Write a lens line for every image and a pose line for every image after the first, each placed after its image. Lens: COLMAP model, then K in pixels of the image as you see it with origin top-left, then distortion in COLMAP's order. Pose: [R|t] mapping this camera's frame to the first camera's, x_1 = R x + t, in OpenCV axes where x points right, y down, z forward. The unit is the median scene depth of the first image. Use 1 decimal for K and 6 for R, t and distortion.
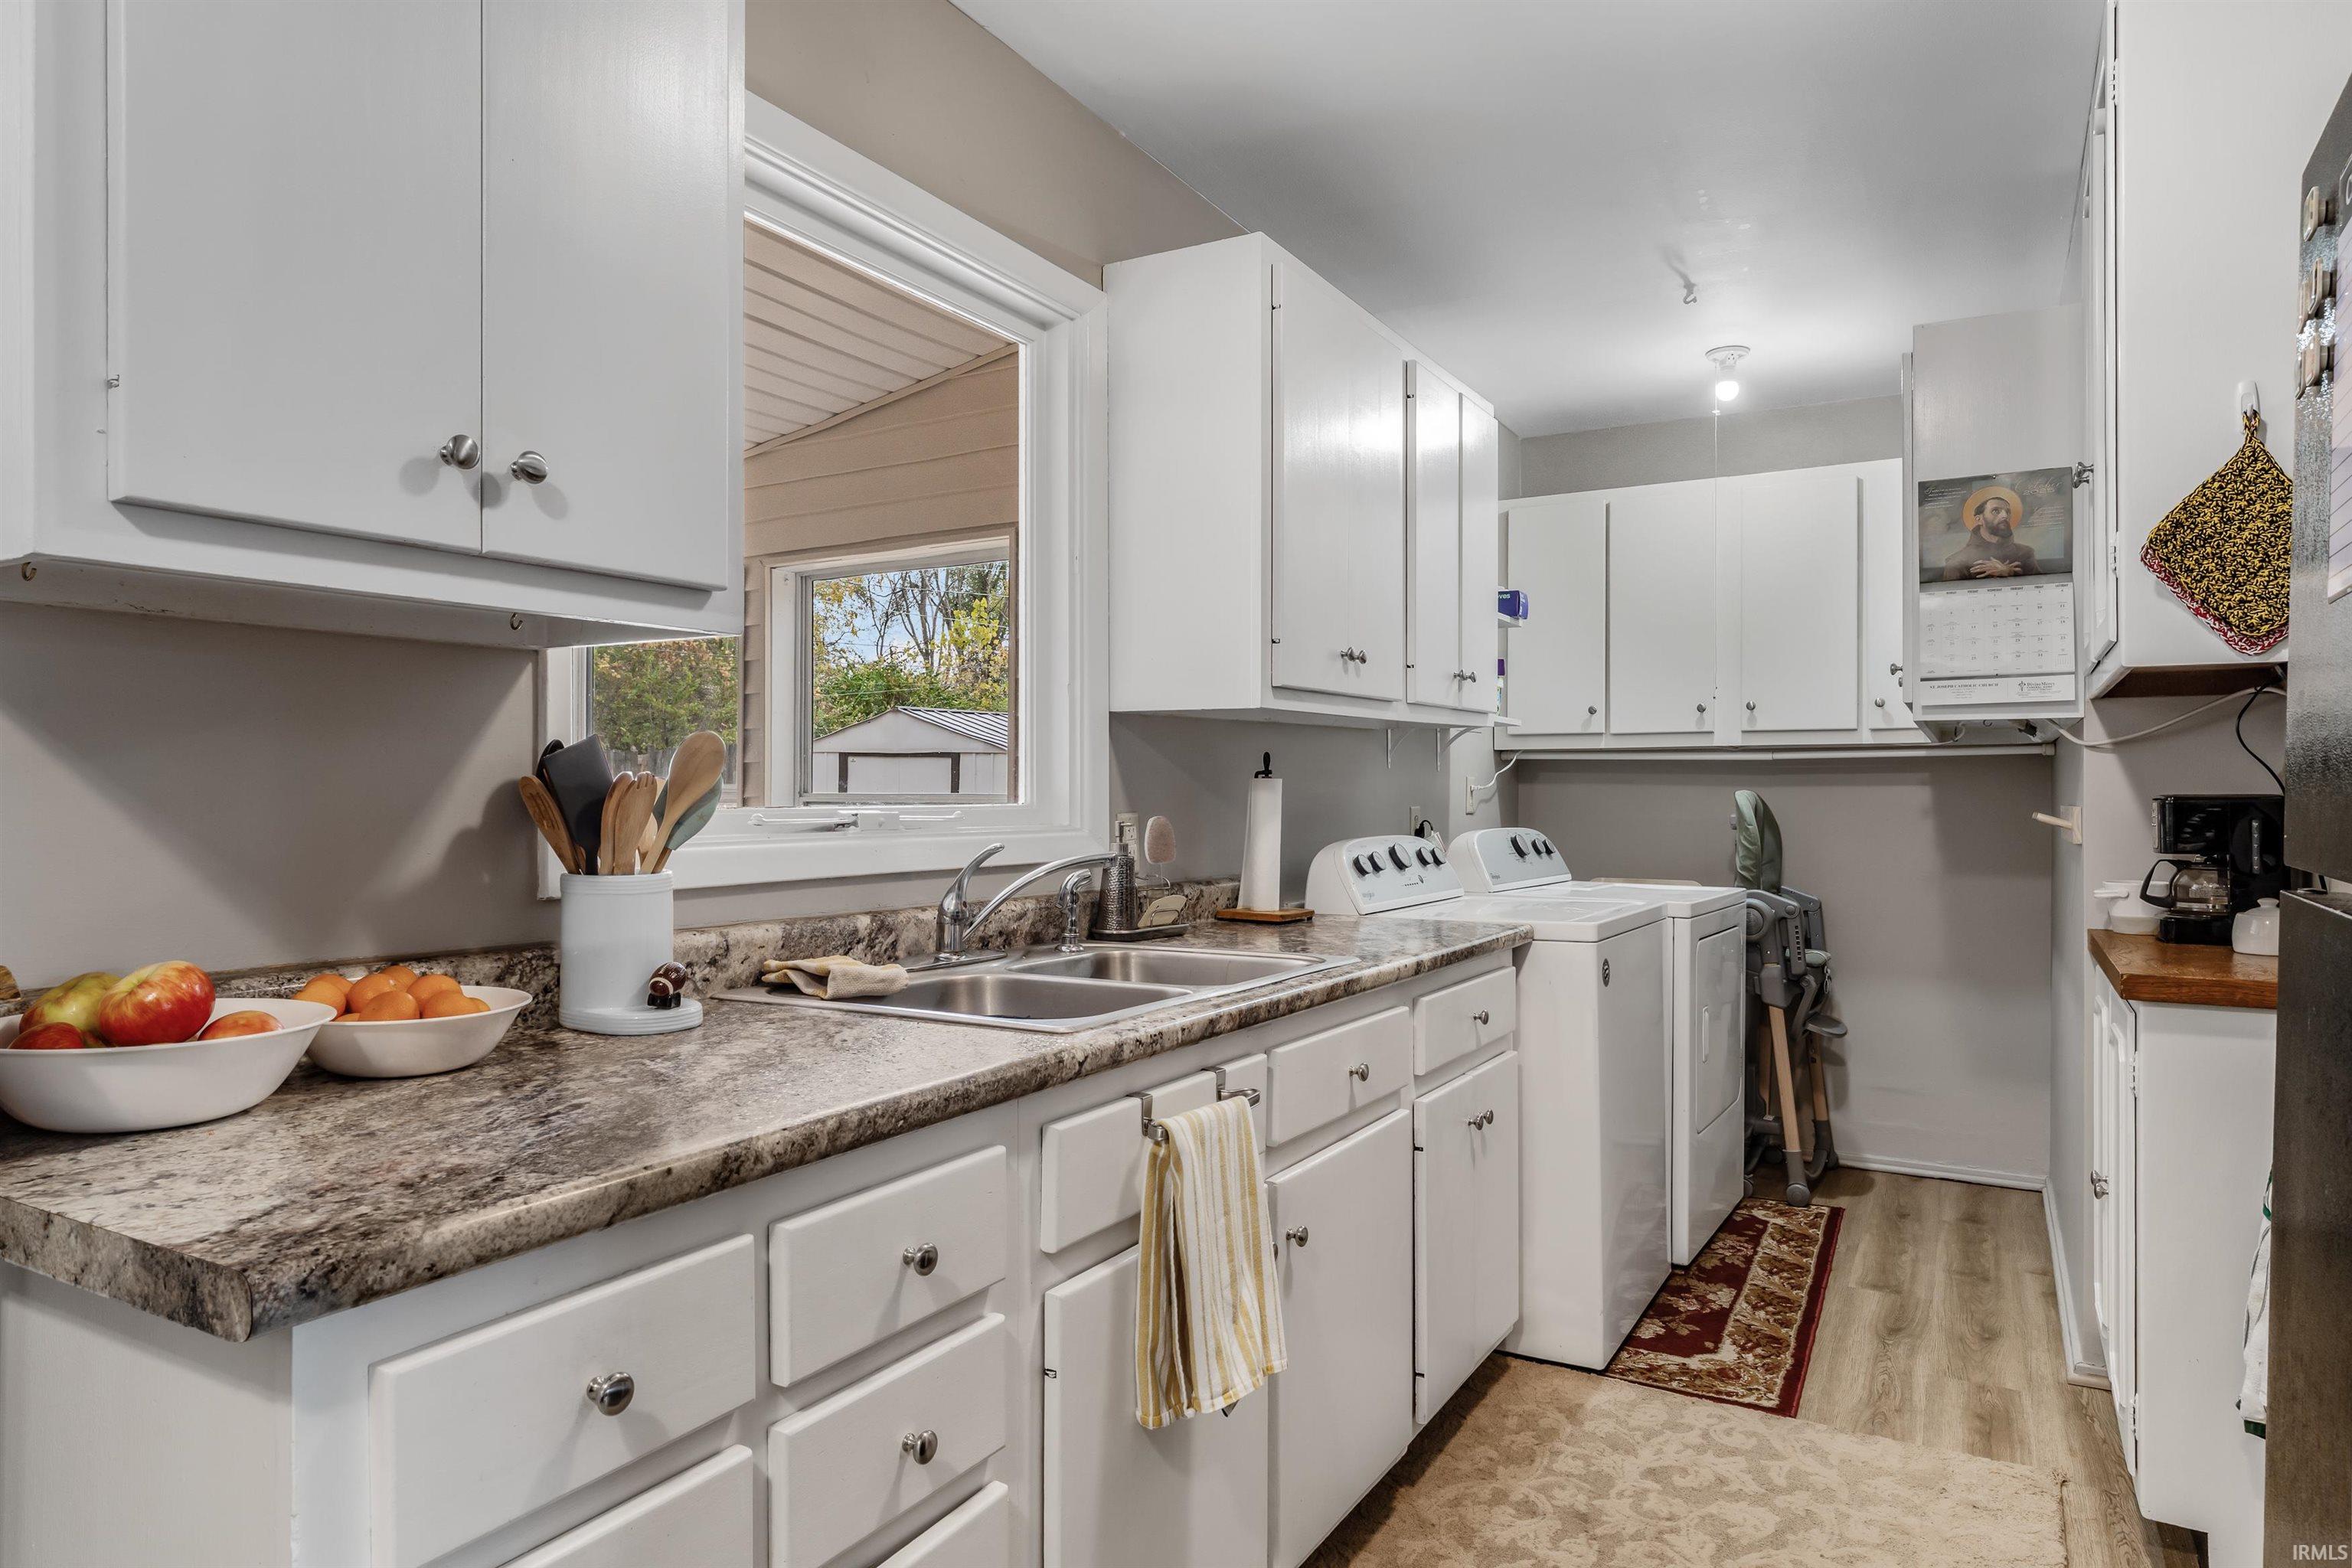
lens RADIAL K [[1372.1, 0, 1176.0], [0, 1372.1, 784.0], [0, 0, 1]] dist [-0.005078, 0.003152]
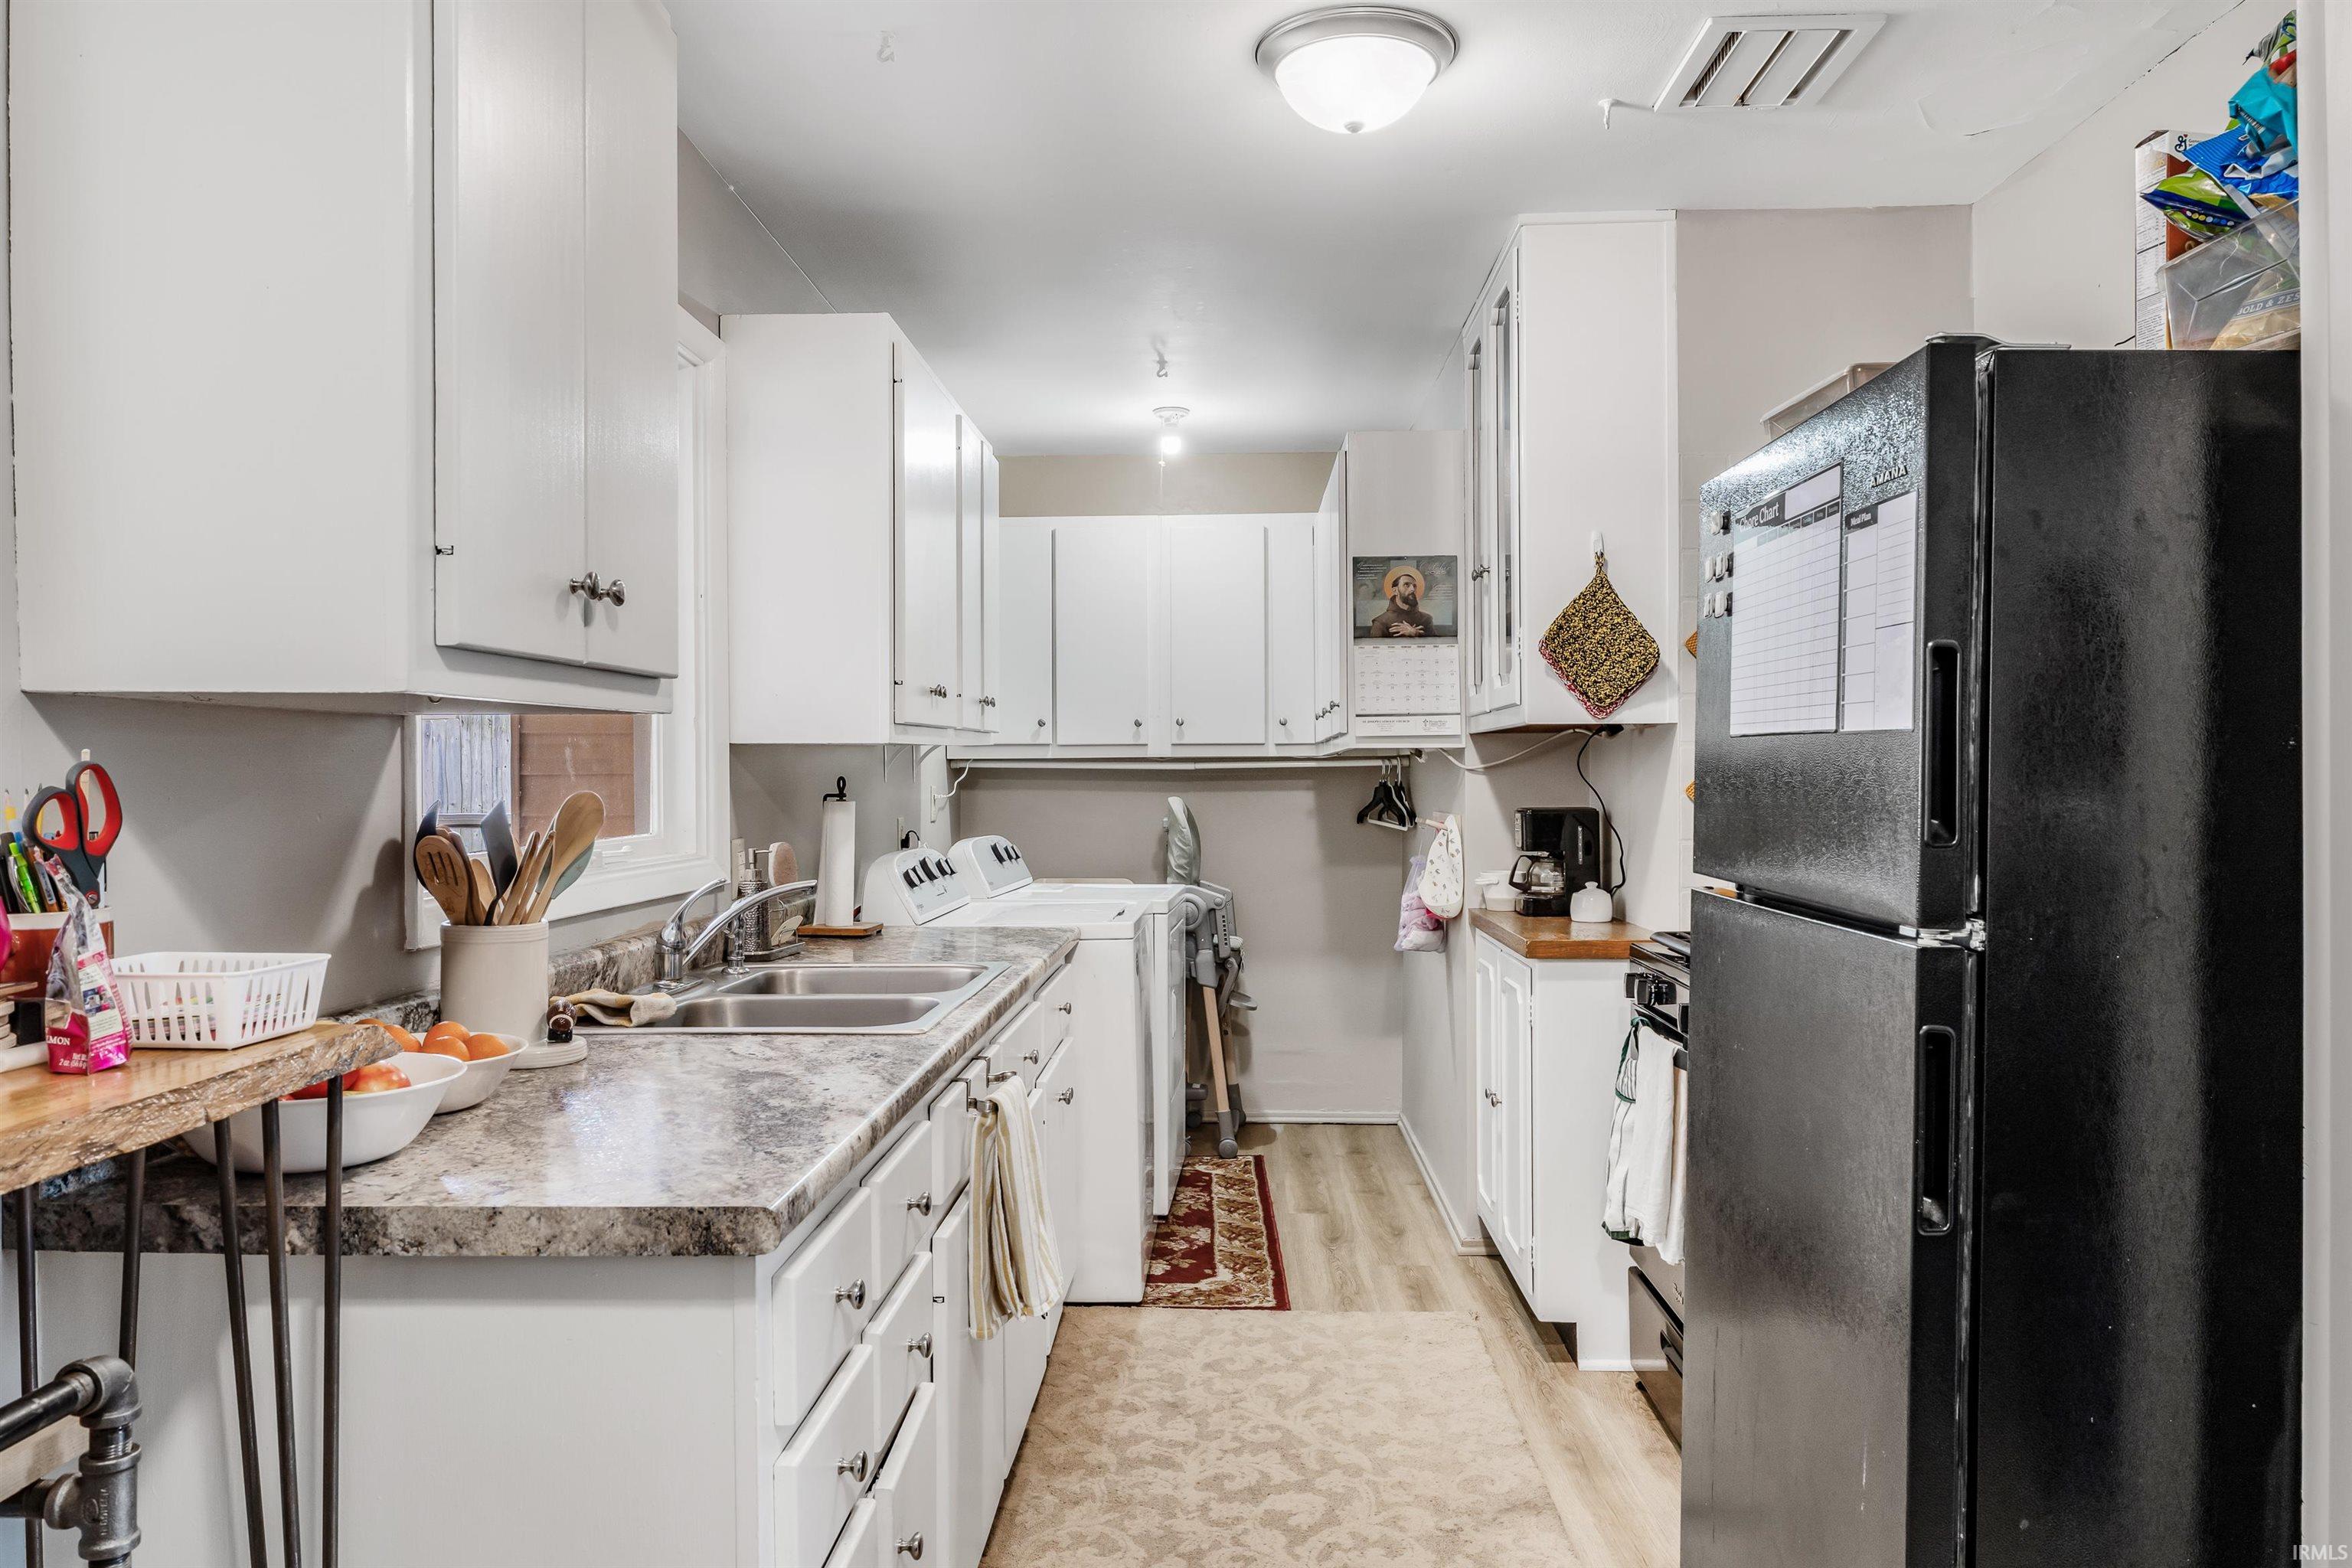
lens RADIAL K [[1472.3, 0, 1176.0], [0, 1472.3, 784.0], [0, 0, 1]] dist [-0.001565, 0.000060]
pose [[0.893829, -0.006668, 0.448359, -0.212392], [0.004173, 0.999970, 0.006553, -0.023635], [-0.448390, -0.003986, 0.893829, -0.133242]]
